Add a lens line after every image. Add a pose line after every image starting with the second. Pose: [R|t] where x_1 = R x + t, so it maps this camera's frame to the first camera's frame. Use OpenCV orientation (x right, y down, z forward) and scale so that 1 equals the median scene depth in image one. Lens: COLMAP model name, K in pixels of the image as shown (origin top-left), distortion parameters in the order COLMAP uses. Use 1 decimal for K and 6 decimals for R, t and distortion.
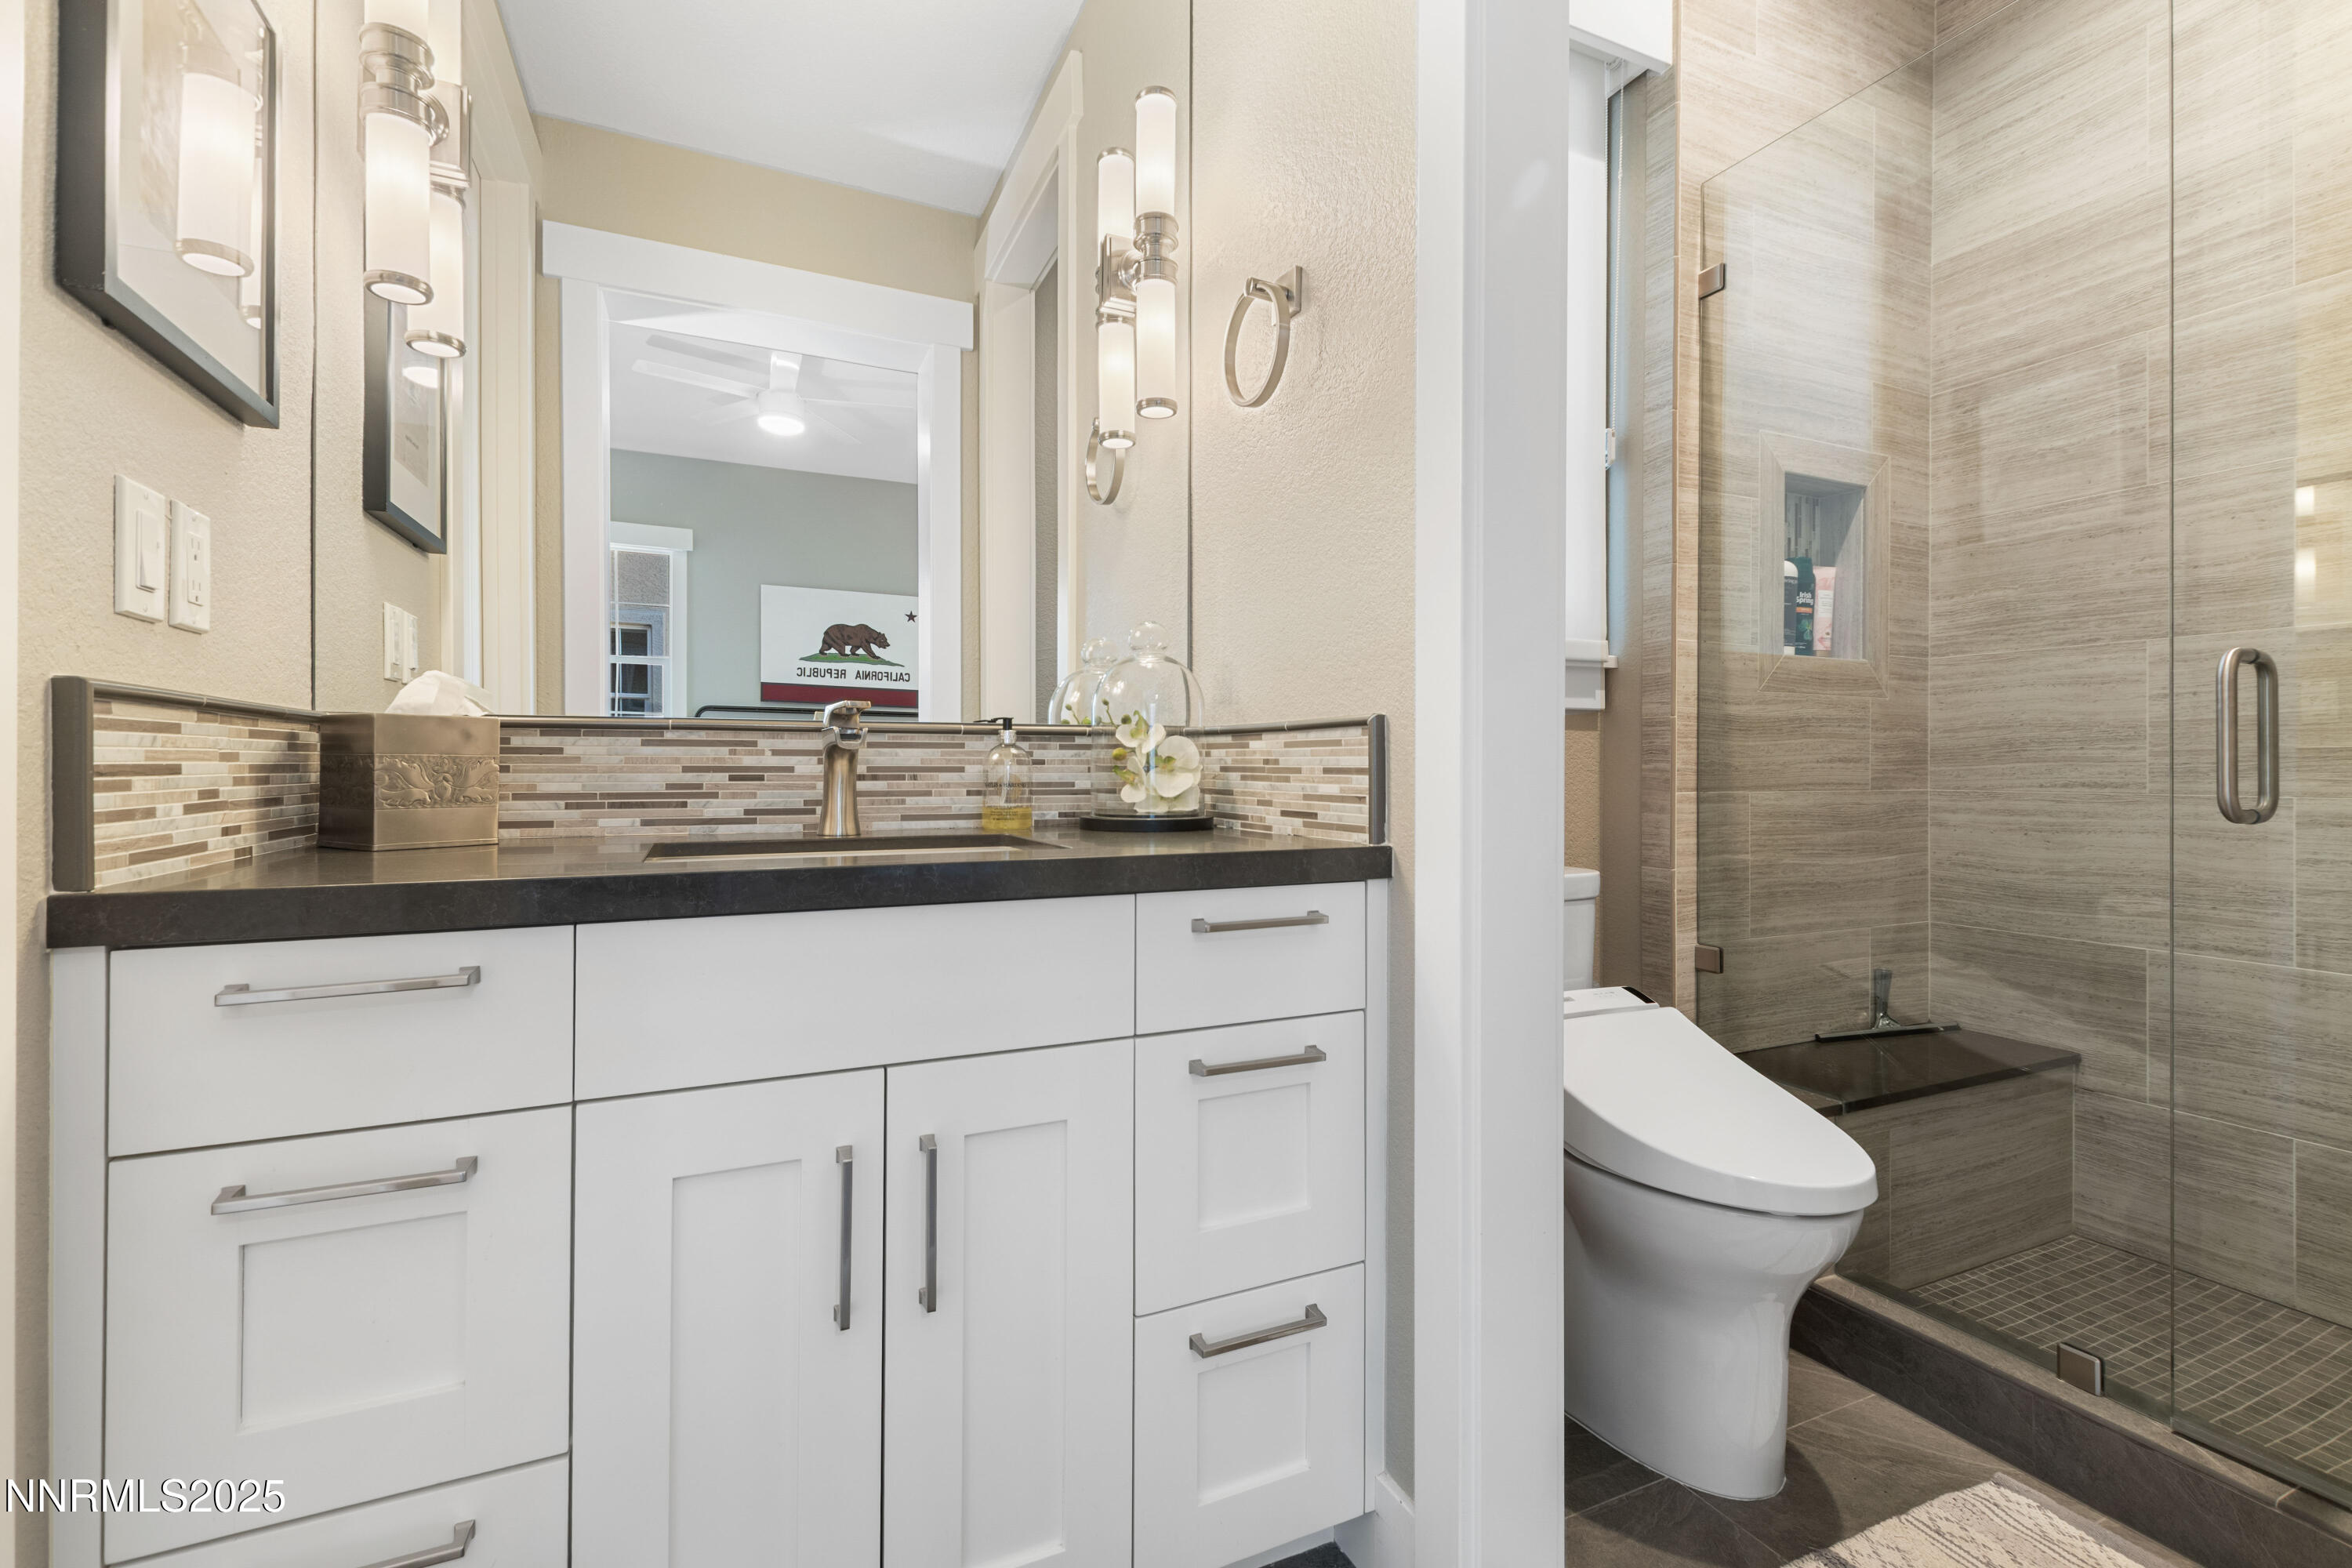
lens RADIAL K [[1067.3, 0, 1186.2], [0, 1067.3, 765.8], [0, 0, 1]] dist [-0.003052, -0.000524]
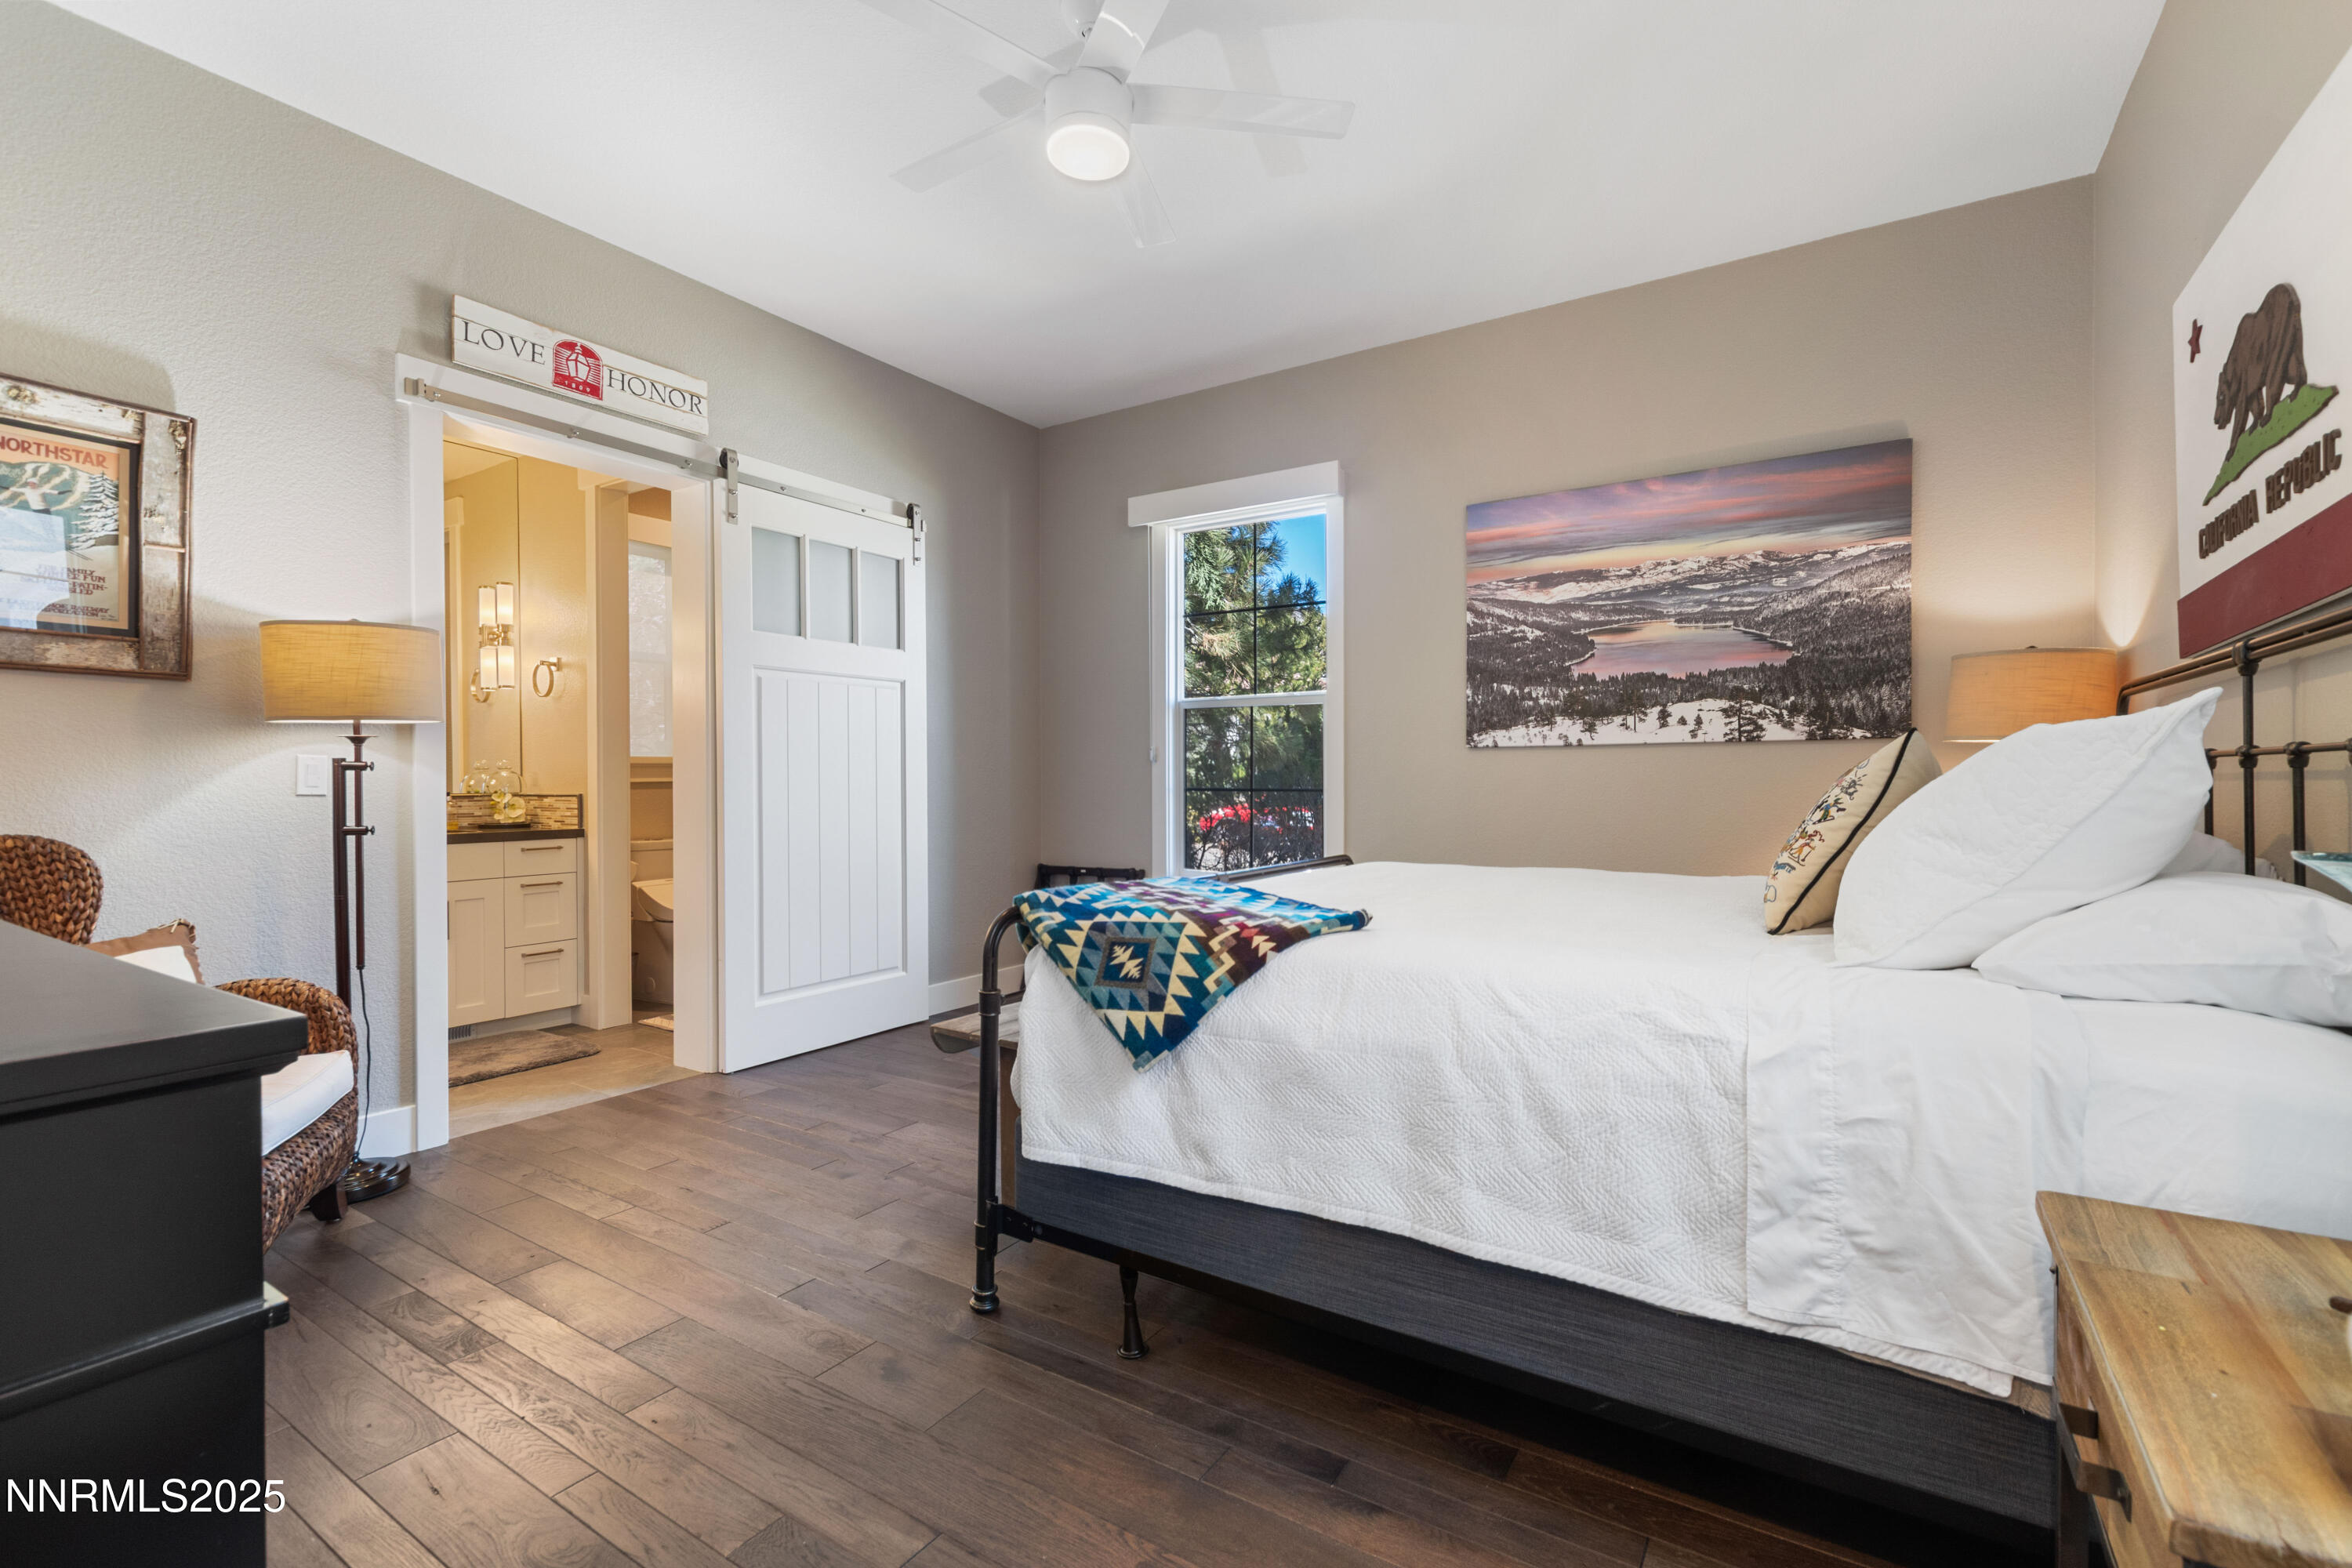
lens RADIAL K [[1014.3, 0, 1182.2], [0, 1014.3, 789.1], [0, 0, 1]] dist [0.002058, -0.000681]
pose [[0.842496, -0.007531, 0.538650, 0.043538], [0.004984, 0.999968, 0.006186, -0.077505], [-0.538680, -0.002527, 0.842507, -3.208609]]
